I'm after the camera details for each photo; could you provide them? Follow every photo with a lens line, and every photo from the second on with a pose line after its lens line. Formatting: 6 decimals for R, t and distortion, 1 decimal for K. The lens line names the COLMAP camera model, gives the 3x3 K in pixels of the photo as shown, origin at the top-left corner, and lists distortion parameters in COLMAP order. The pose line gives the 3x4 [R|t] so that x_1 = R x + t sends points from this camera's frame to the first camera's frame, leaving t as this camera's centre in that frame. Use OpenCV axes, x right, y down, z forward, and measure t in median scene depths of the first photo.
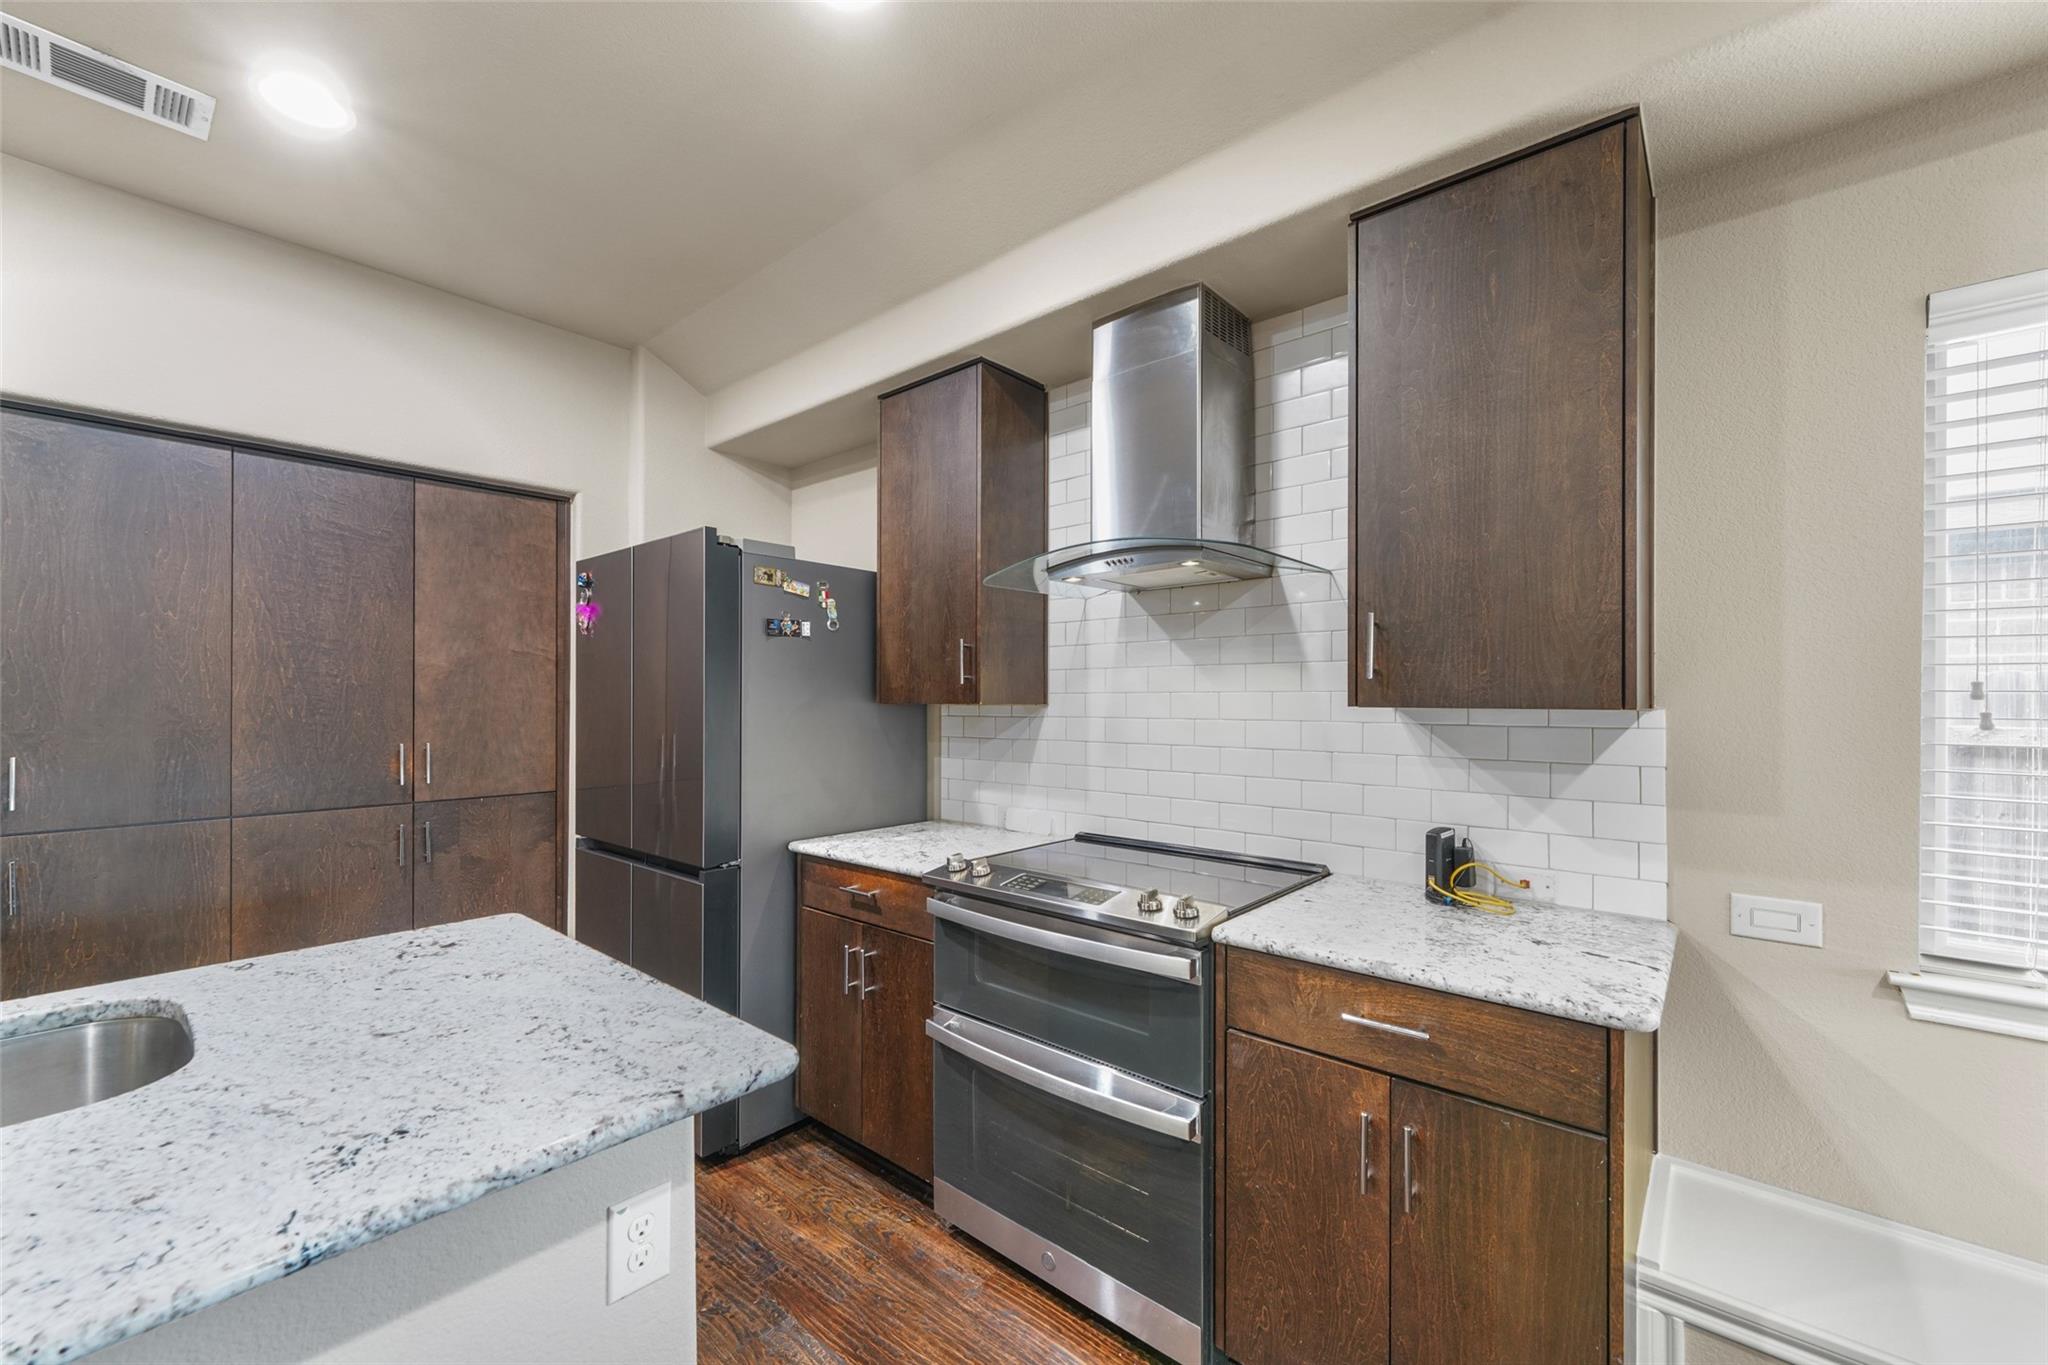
lens RADIAL K [[815.1, 0, 1005.4], [0, 815.1, 694.6], [0, 0, 1]] dist [0.010395, -0.002894]
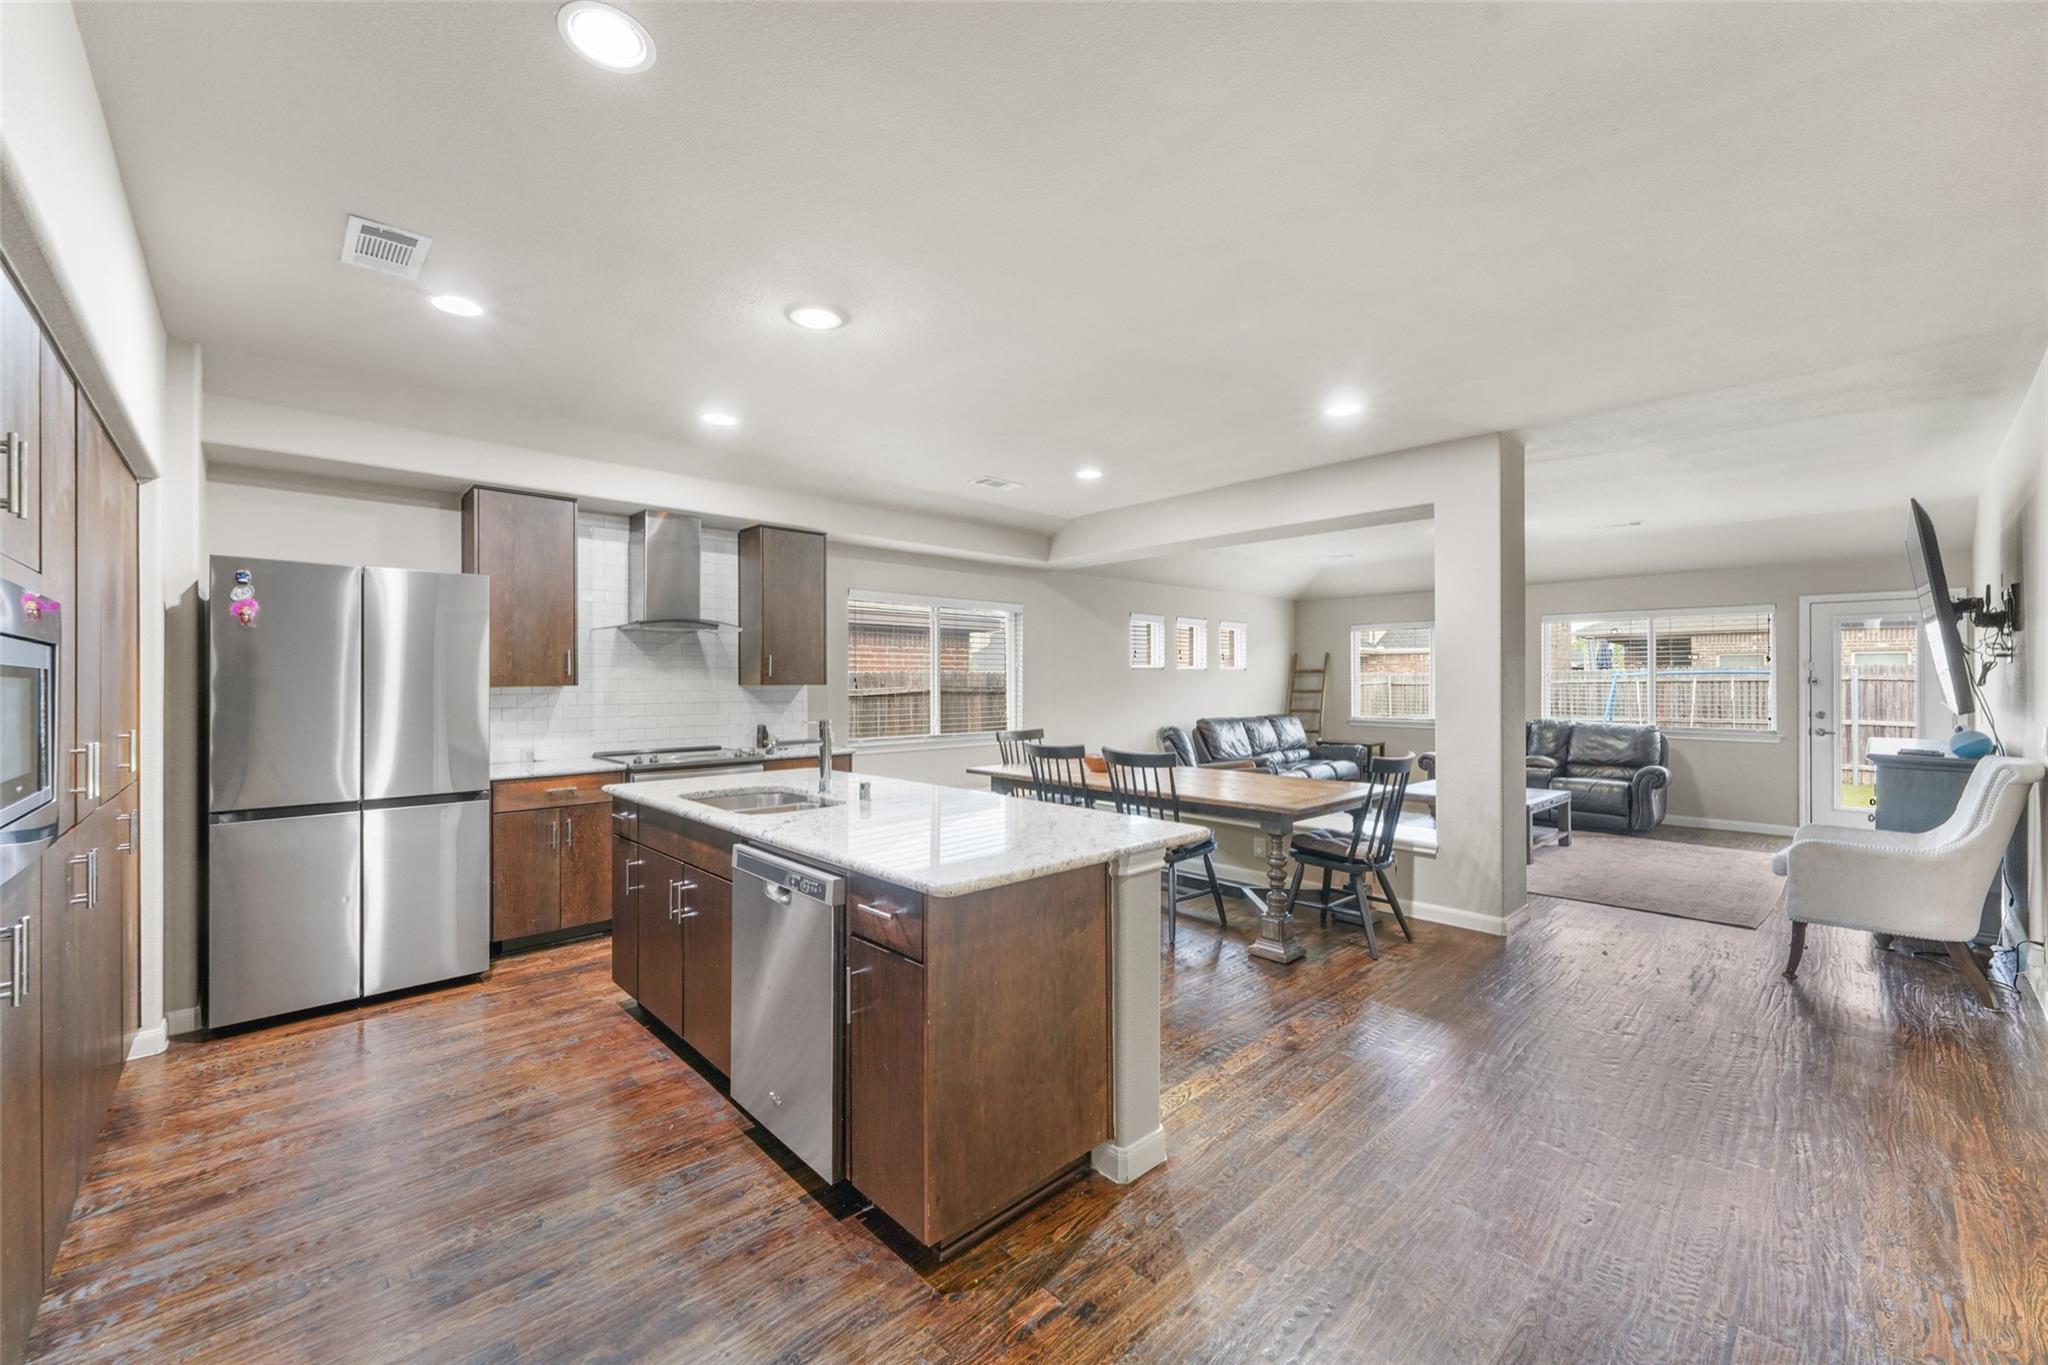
lens RADIAL K [[815.1, 0, 1012.1], [0, 815.1, 678.7], [0, 0, 1]] dist [0.010395, -0.002894]
pose [[0.102018, 0.001231, 0.994782, -1.909544], [-0.002382, 0.999997, -0.000993, -0.005136], [-0.994780, -0.002269, 0.102020, -0.184683]]
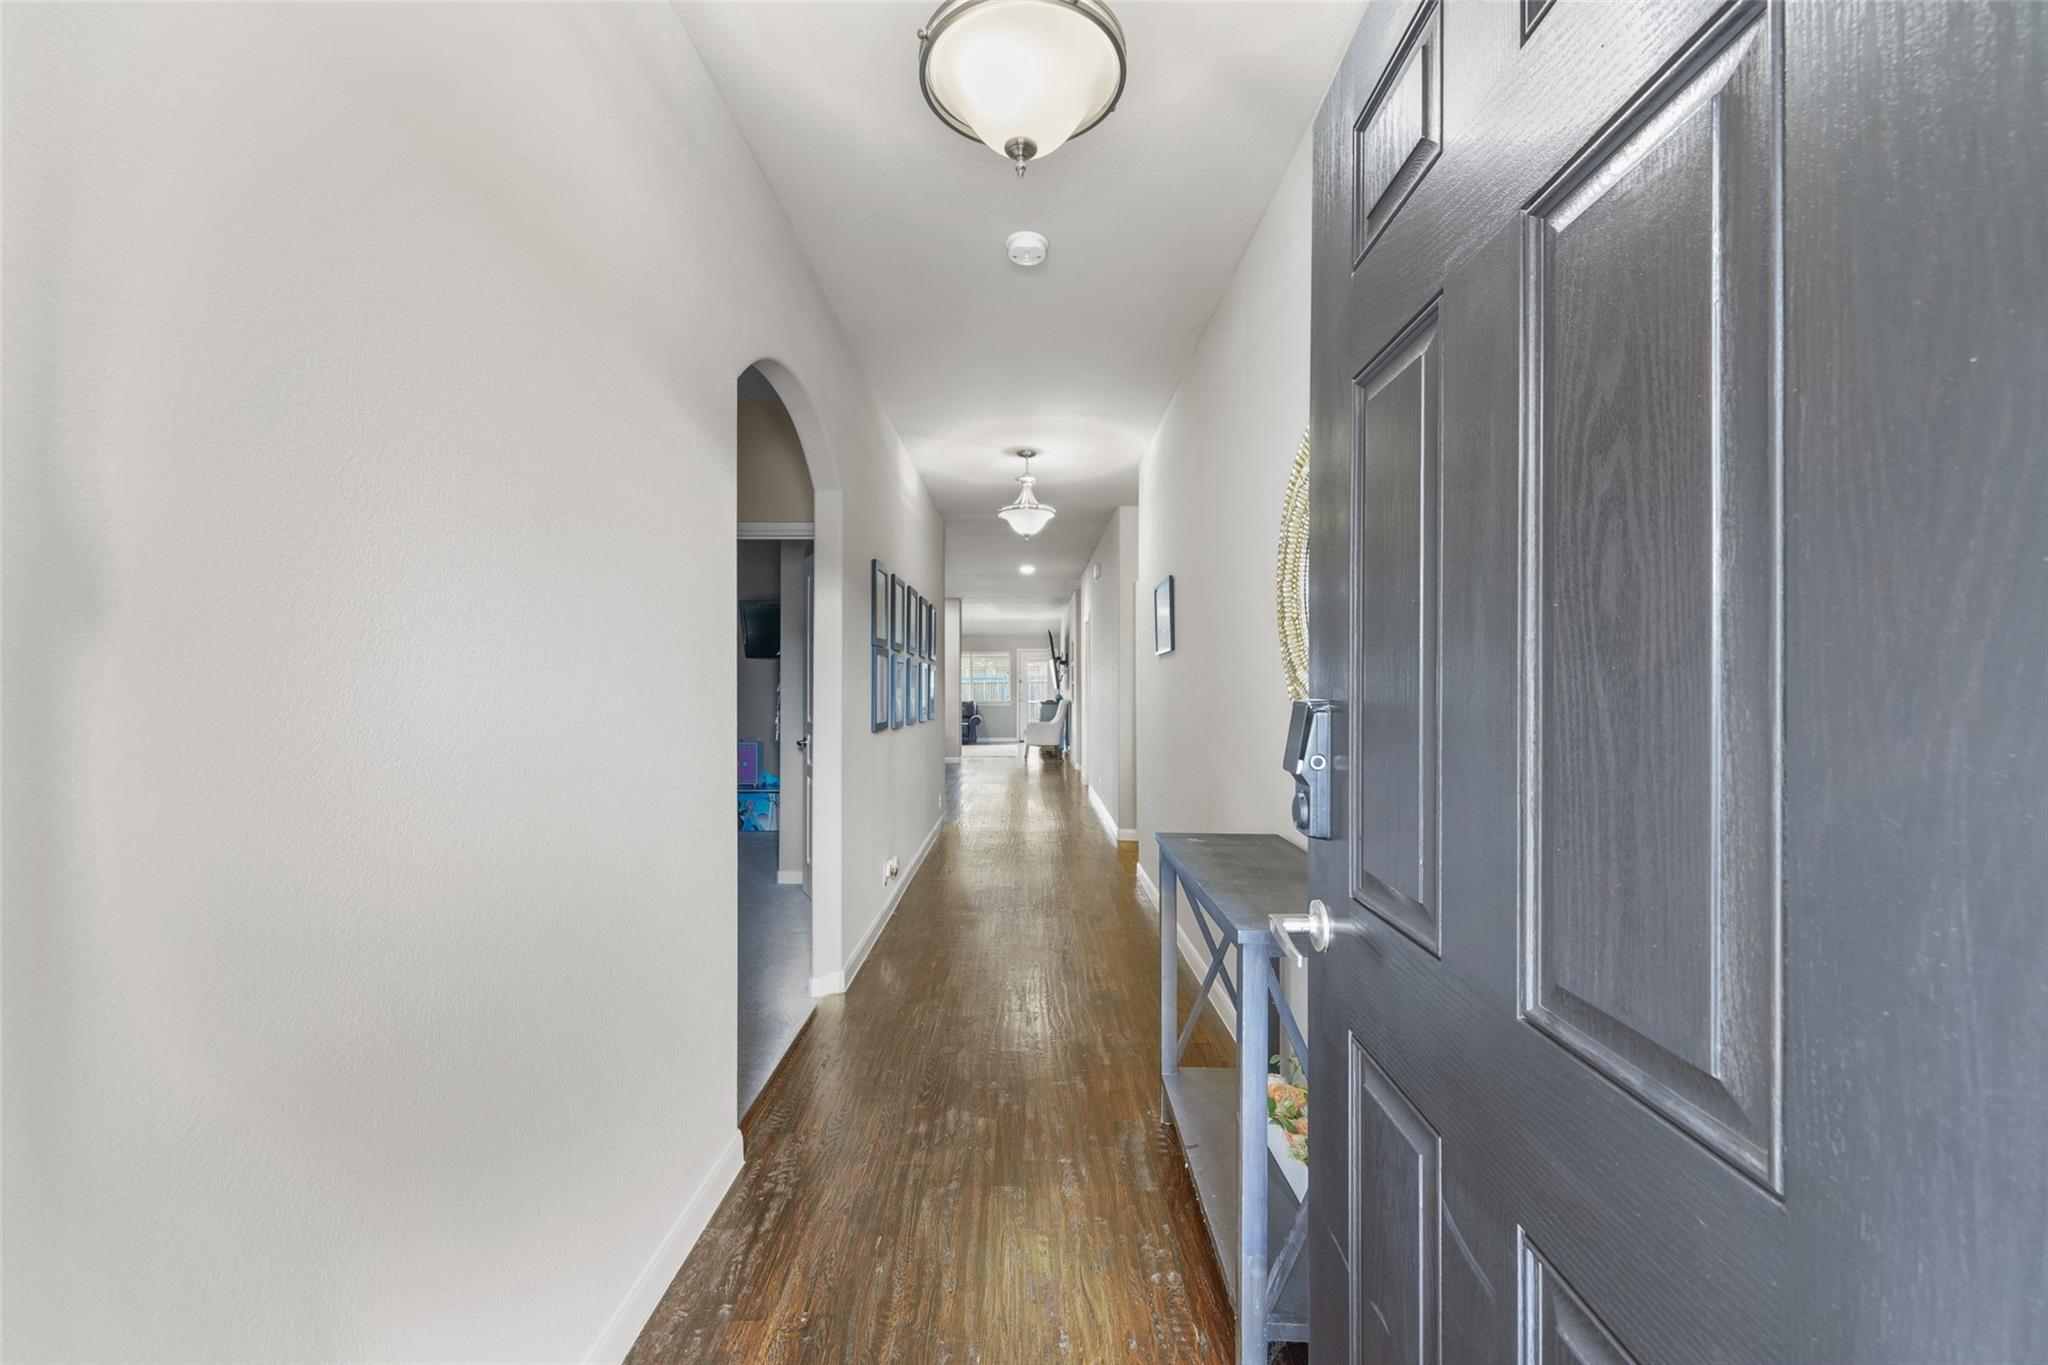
lens RADIAL K [[815.1, 0, 1023.7], [0, 815.1, 683.2], [0, 0, 1]] dist [0.010395, -0.002894]
pose [[-0.655757, -0.004426, 0.754959, -4.853550], [-0.010129, 0.999944, -0.002936, 0.046296], [-0.754904, -0.009573, -0.655766, 2.597380]]
